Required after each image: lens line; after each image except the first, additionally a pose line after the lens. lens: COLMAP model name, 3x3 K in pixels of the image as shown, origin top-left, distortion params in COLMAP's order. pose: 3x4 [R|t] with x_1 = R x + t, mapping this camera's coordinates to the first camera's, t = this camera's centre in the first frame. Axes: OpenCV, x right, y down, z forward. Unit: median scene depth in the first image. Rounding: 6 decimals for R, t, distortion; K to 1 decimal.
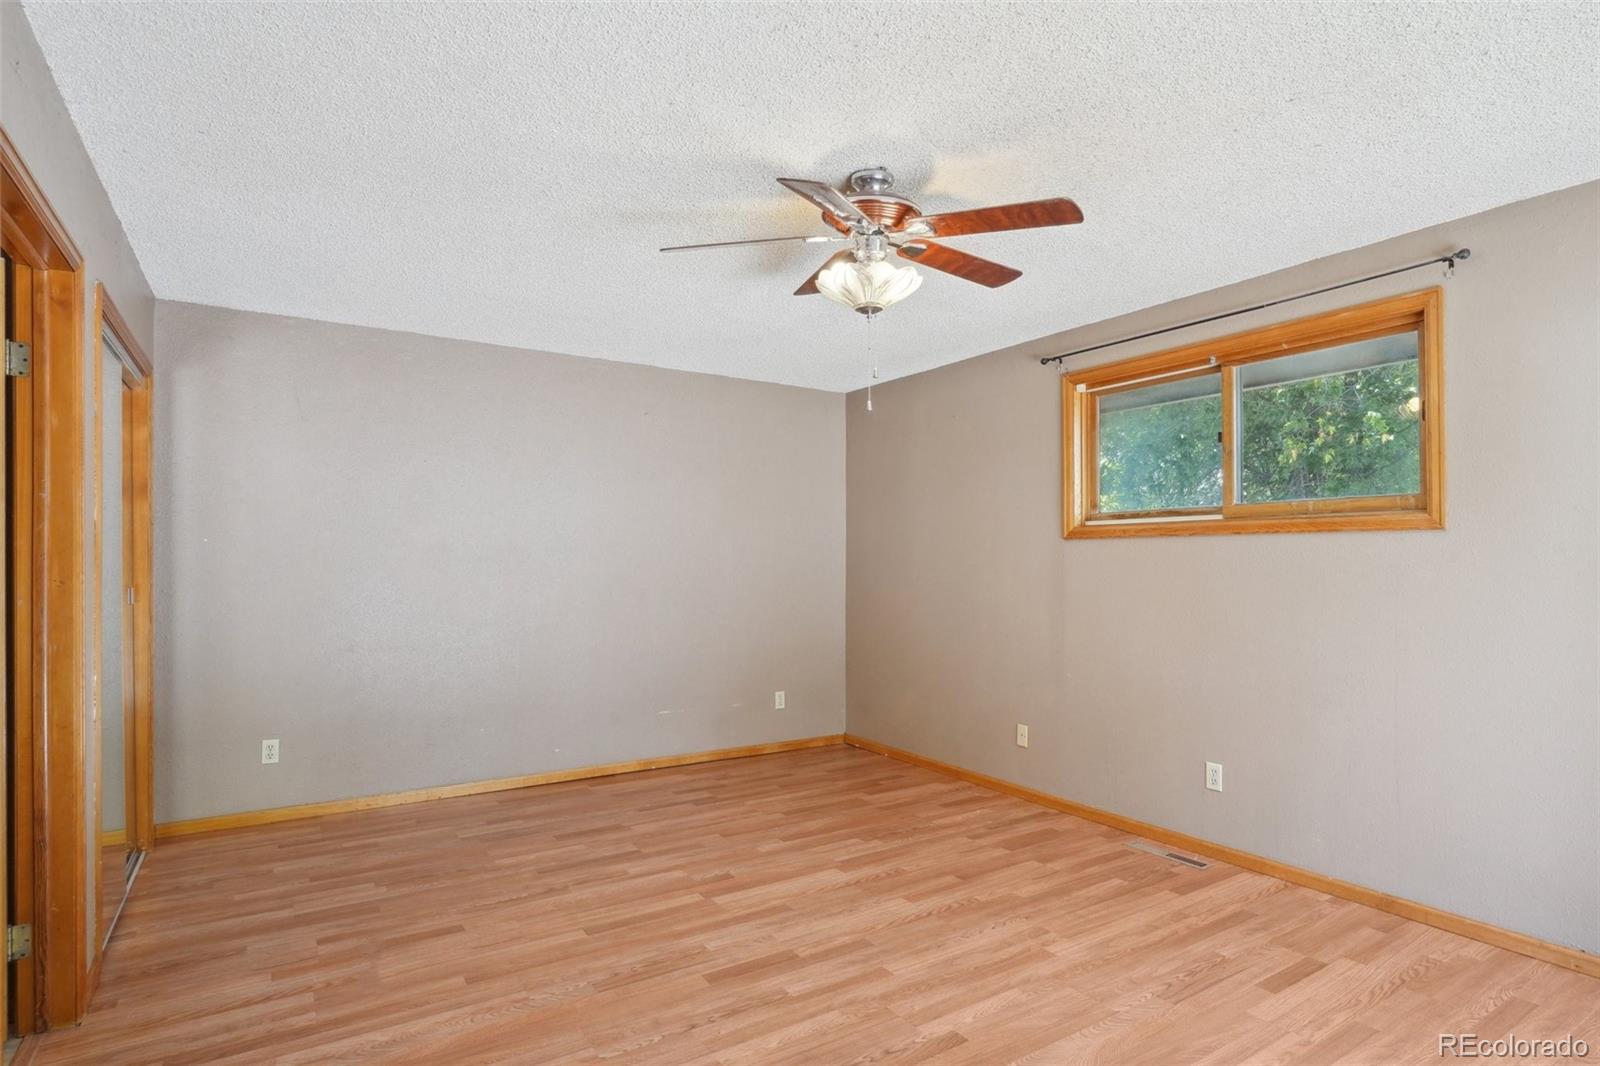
lens RADIAL K [[836.0, 0, 837.7], [0, 836.0, 561.2], [0, 0, 1]] dist [-0.015510, 0.002063]
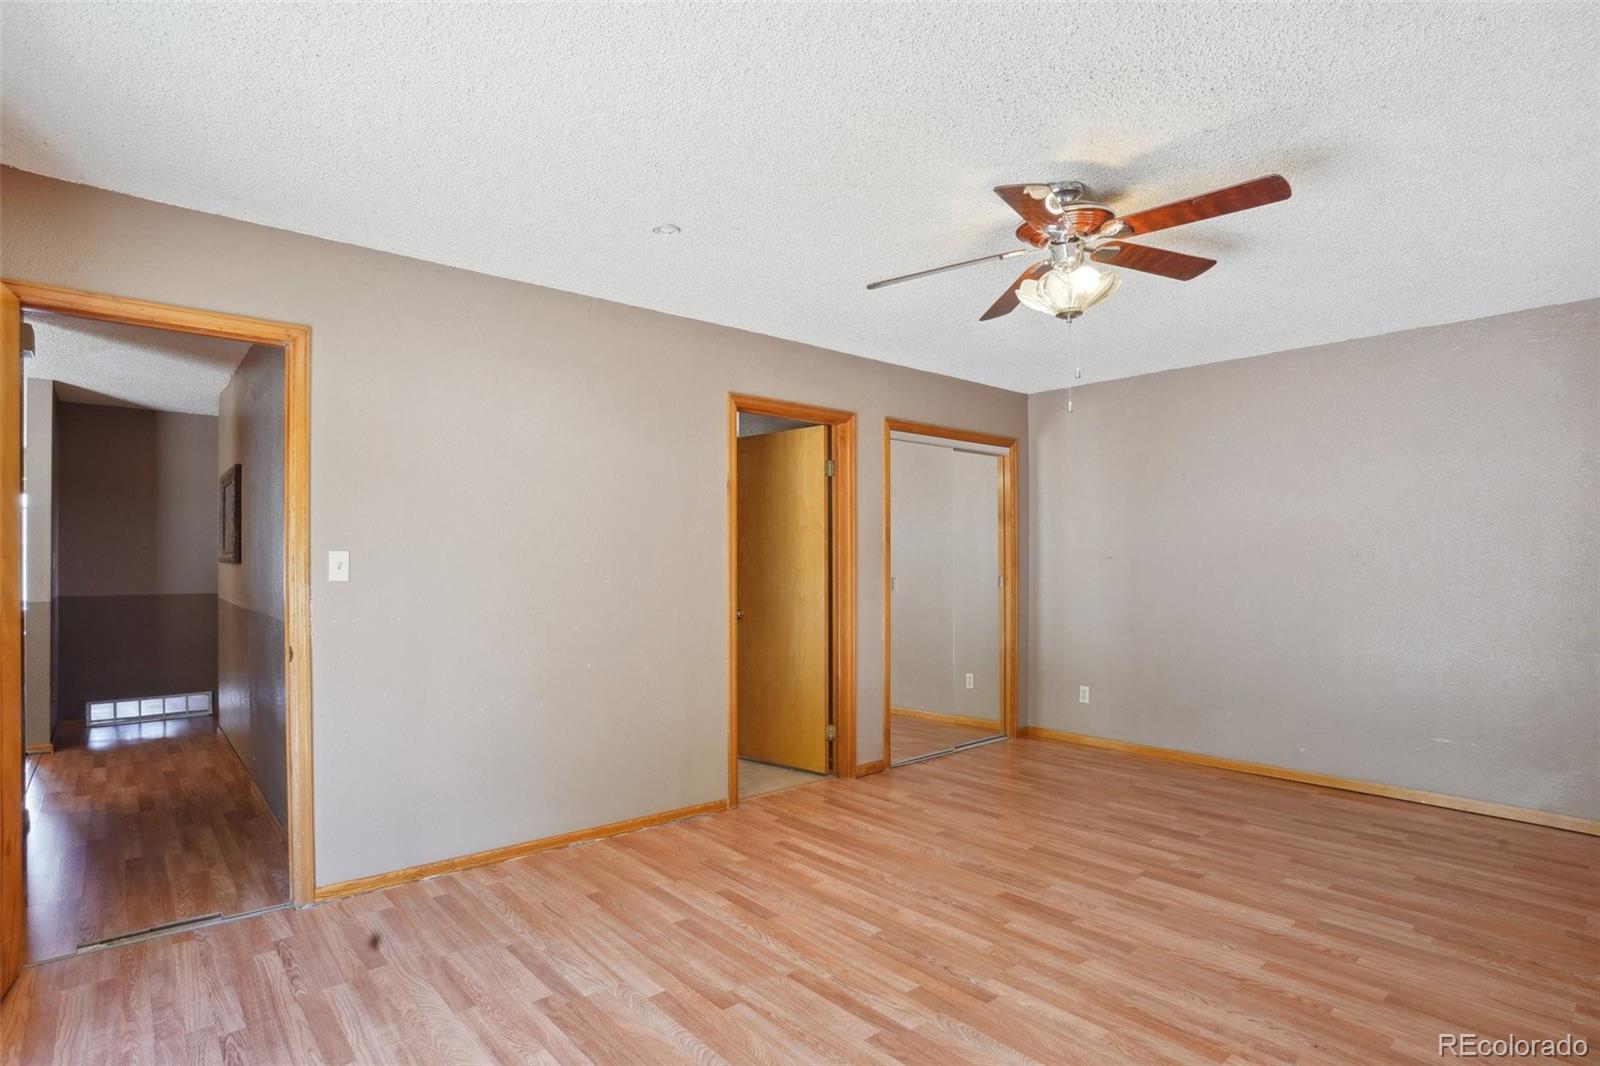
lens RADIAL K [[835.8, 0, 801.8], [0, 835.8, 550.7], [0, 0, 1]] dist [-0.088758, 0.038850]
pose [[0.114054, -0.015231, -0.993358, 0.878956], [0.001247, 0.999884, -0.015188, 0.006893], [0.993474, 0.000493, 0.114060, 0.479639]]
